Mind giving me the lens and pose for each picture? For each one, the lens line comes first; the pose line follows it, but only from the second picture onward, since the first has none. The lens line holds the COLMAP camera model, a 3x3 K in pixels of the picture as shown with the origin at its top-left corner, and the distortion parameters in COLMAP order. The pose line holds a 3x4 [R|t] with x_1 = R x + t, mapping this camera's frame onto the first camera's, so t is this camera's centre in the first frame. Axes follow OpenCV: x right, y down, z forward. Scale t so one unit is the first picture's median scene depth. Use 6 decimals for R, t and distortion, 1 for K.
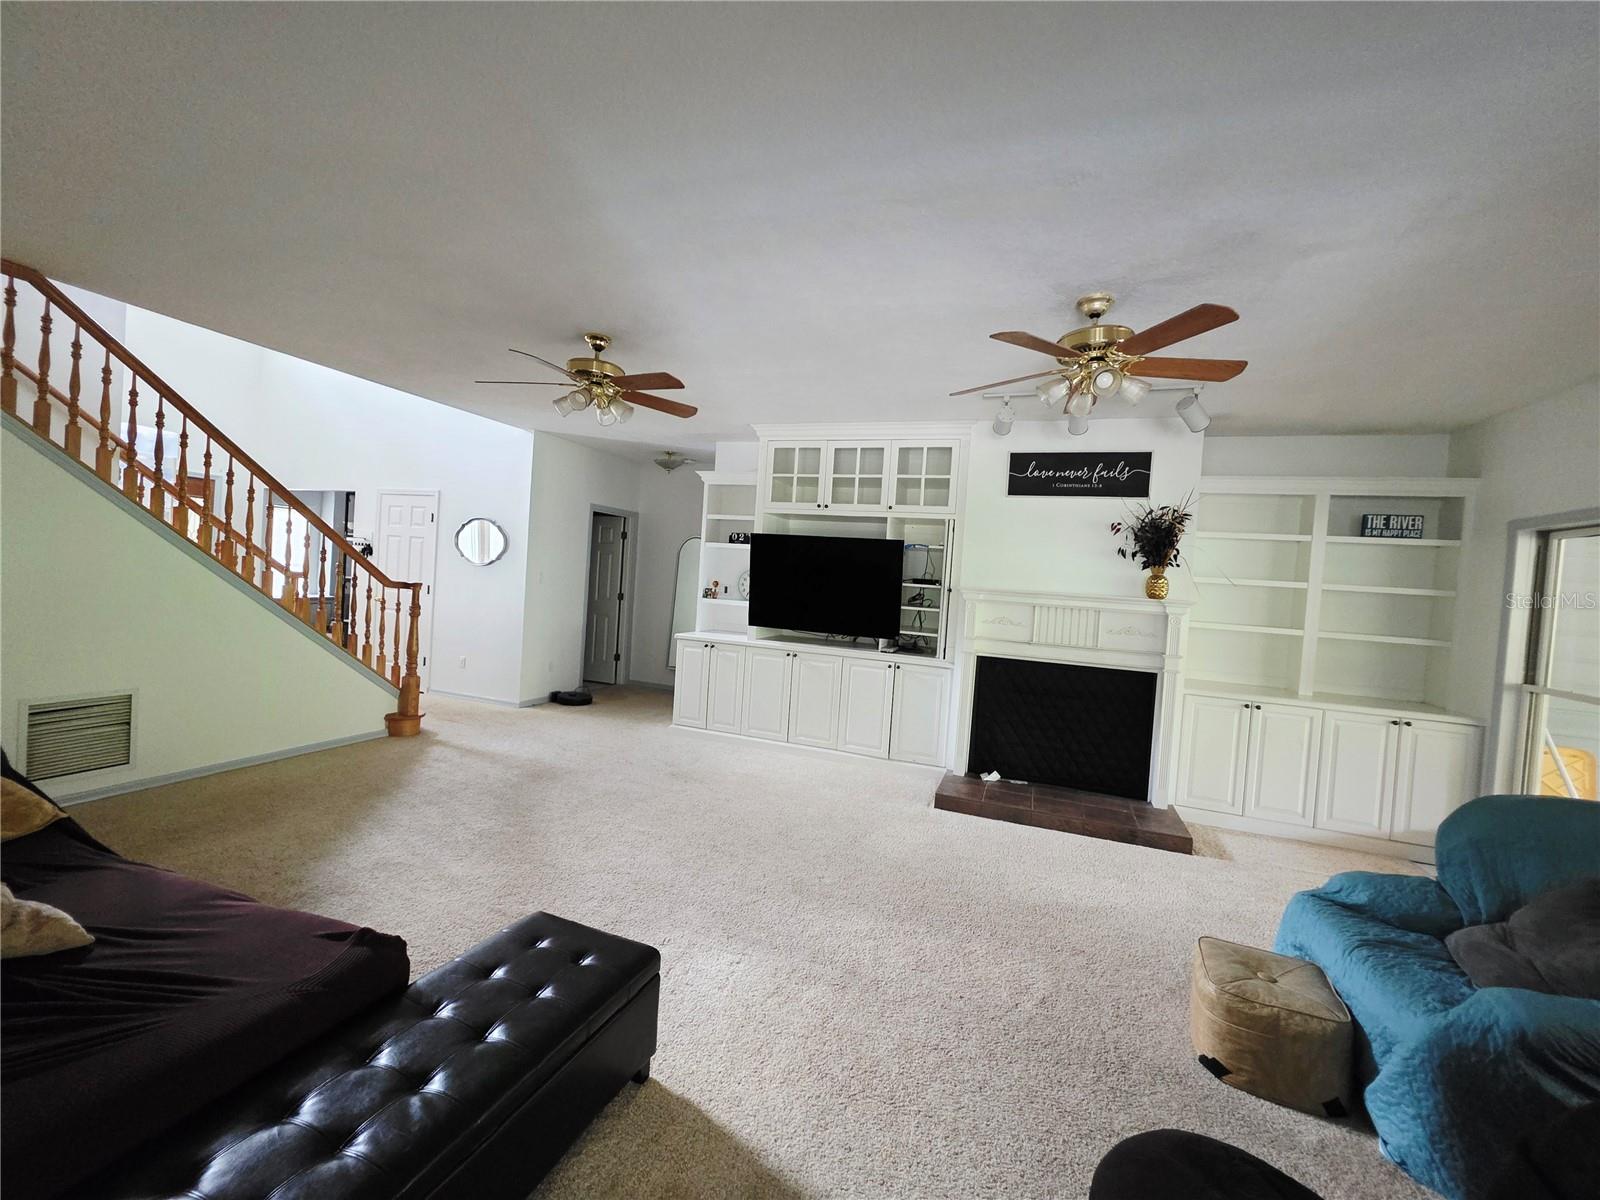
lens RADIAL K [[654.4, 0, 807.4], [0, 654.4, 597.7], [0, 0, 1]] dist [-0.000069, 0.000270]
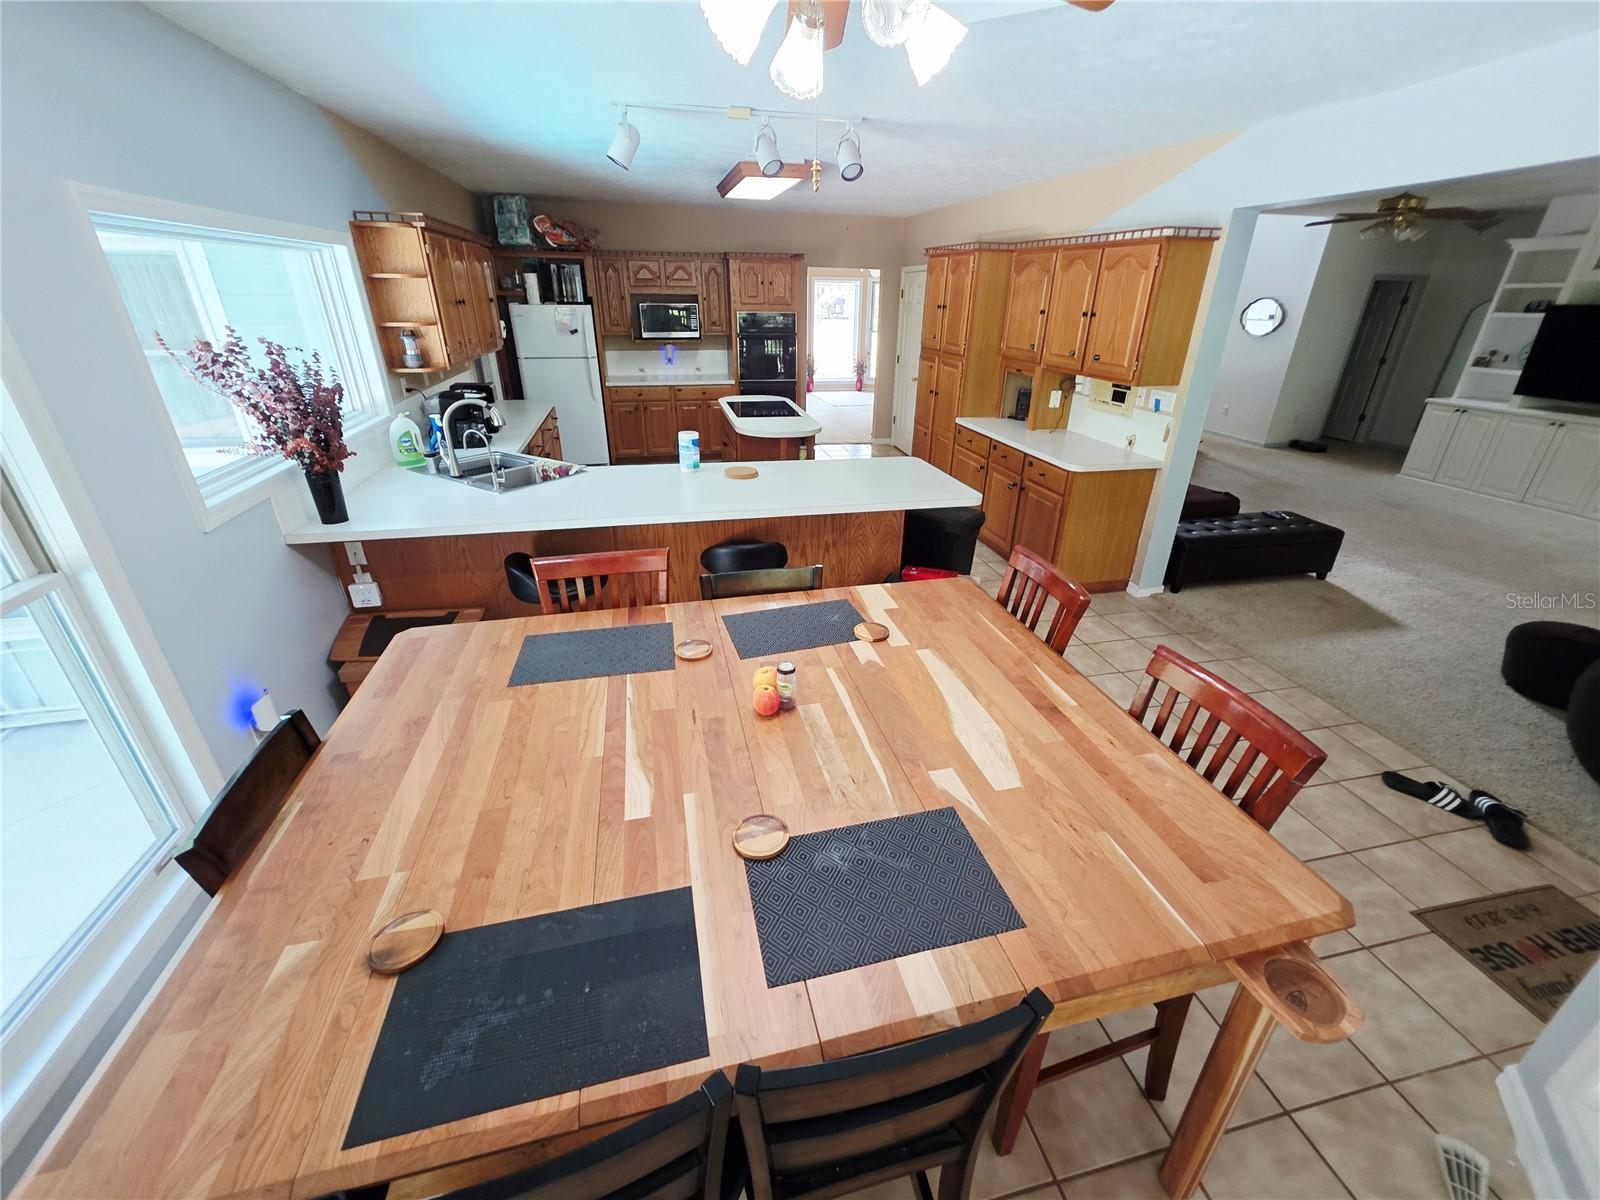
lens RADIAL K [[654.4, 0, 807.4], [0, 654.4, 597.7], [0, 0, 1]] dist [-0.000069, 0.000270]
pose [[0.562557, 0.298649, -0.770934, 0.183573], [-0.008291, 0.934468, 0.355950, -0.019080], [0.826717, -0.193850, 0.528168, -0.608974]]
